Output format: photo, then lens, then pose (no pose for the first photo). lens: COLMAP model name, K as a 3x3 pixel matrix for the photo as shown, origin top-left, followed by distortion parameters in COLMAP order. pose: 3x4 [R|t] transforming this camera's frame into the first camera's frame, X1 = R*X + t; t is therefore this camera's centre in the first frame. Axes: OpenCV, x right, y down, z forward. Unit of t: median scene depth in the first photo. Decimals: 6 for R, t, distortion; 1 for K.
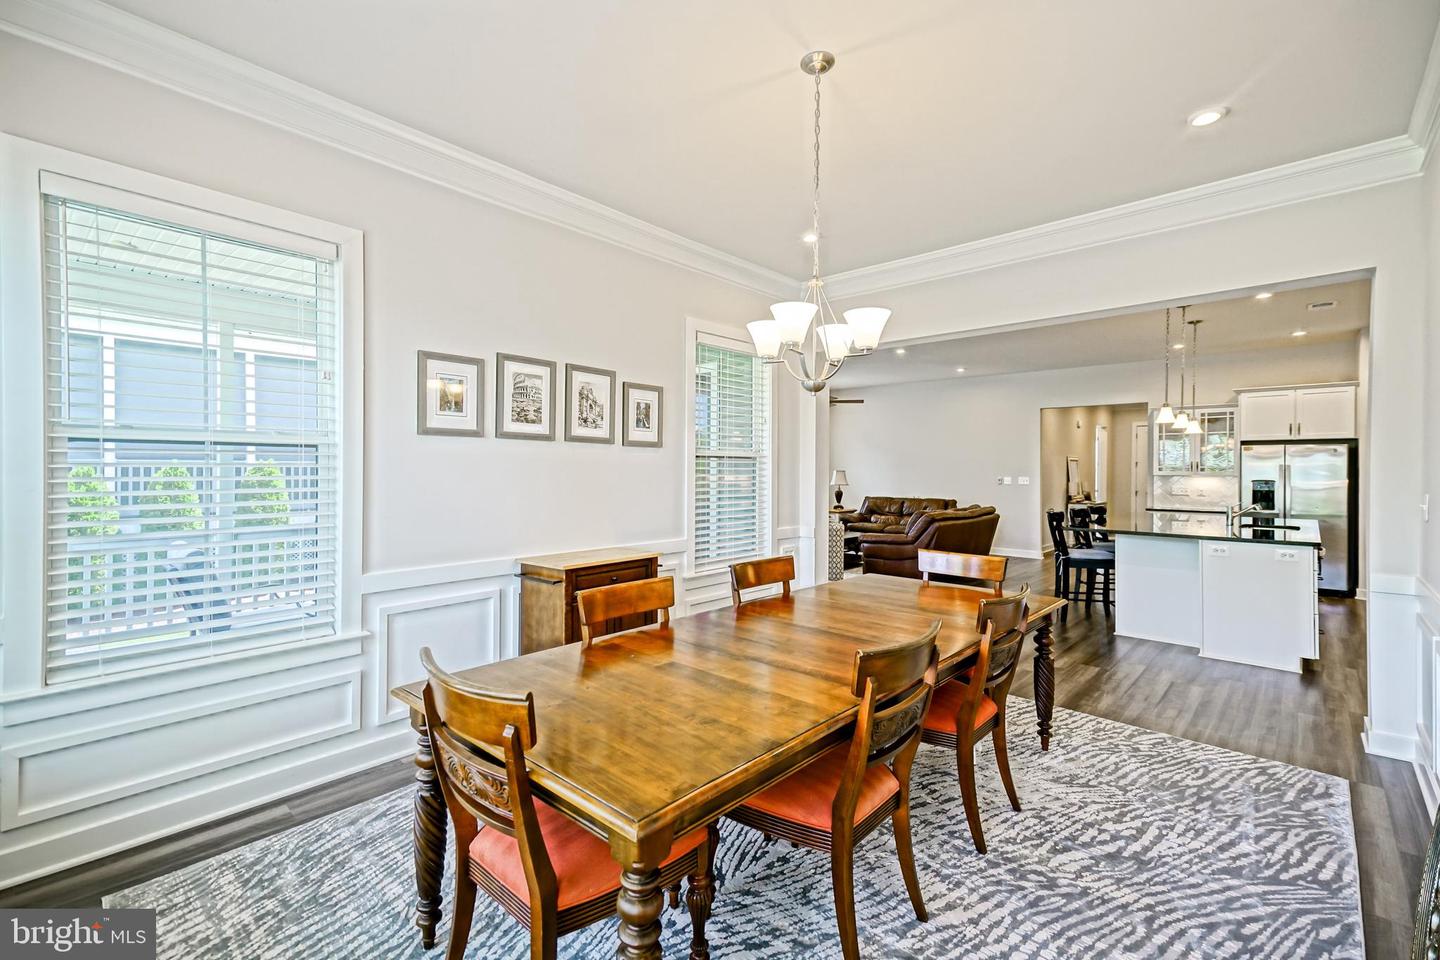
lens RADIAL K [[640.5, 0, 705.4], [0, 640.5, 474.5], [0, 0, 1]] dist [0.031868, 0.000105]
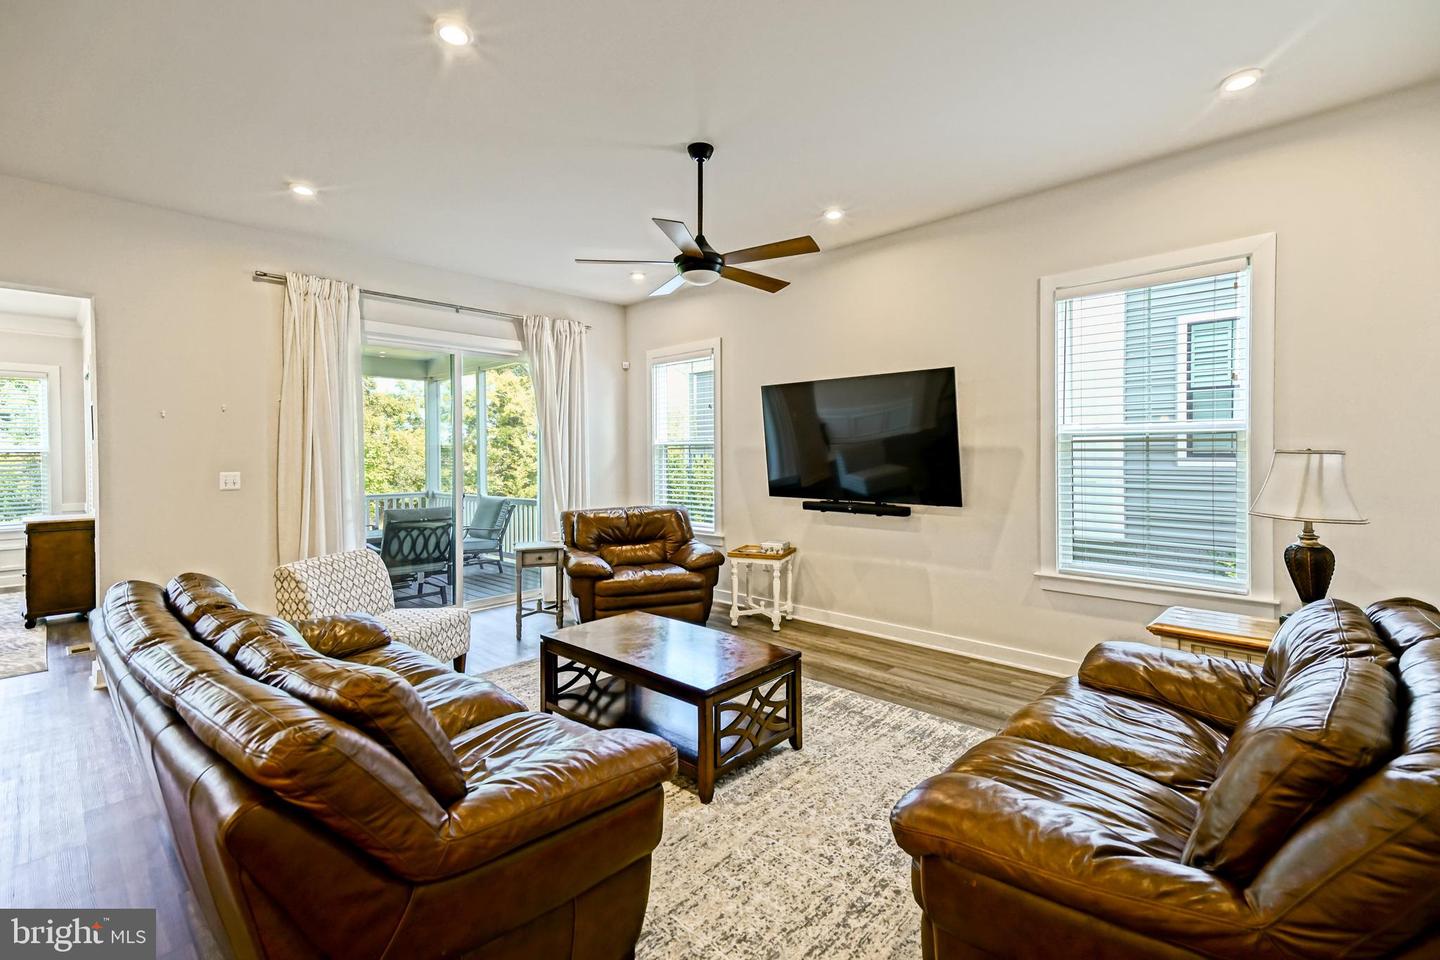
lens RADIAL K [[633.0, 0, 715.7], [0, 633.0, 464.4], [0, 0, 1]] dist [0.025928, -0.000152]
pose [[-0.025255, 0.005437, -0.999666, 0.805929], [0.001169, 0.999985, 0.005409, -0.004450], [0.999680, -0.001032, -0.025261, 1.540195]]
